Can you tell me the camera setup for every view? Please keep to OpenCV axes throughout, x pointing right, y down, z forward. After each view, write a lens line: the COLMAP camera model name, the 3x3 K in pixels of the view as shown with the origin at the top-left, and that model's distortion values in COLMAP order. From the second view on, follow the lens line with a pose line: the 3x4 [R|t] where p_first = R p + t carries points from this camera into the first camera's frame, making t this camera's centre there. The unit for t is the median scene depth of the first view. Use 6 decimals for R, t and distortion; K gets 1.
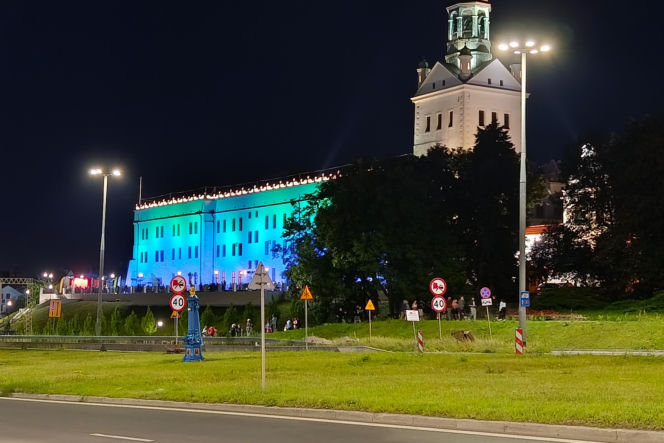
lens RADIAL K [[1079.0, 0, 335.5], [0, 1079.0, 222.9], [0, 0, 1]] dist [0.203740, -0.812810]
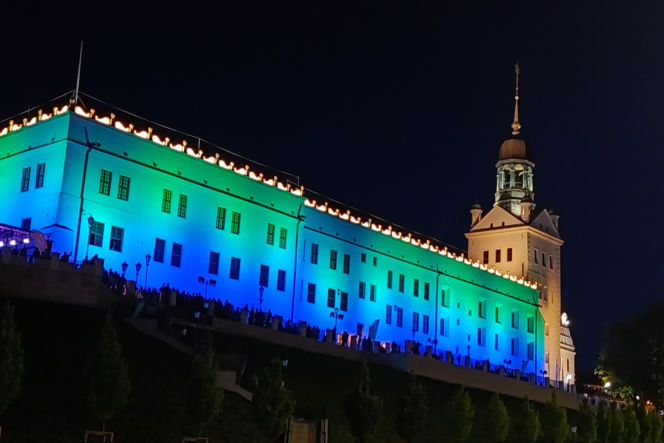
lens RADIAL K [[1073.0, 0, 408.0], [0, 1073.0, 219.1], [0, 0, 1]] dist [0.260674, -1.113136]
pose [[-0.363755, 0.210852, 0.907317, -0.895420], [-0.110109, 0.957482, -0.266654, 0.185890], [-0.924964, -0.196900, -0.325073, 1.500372]]
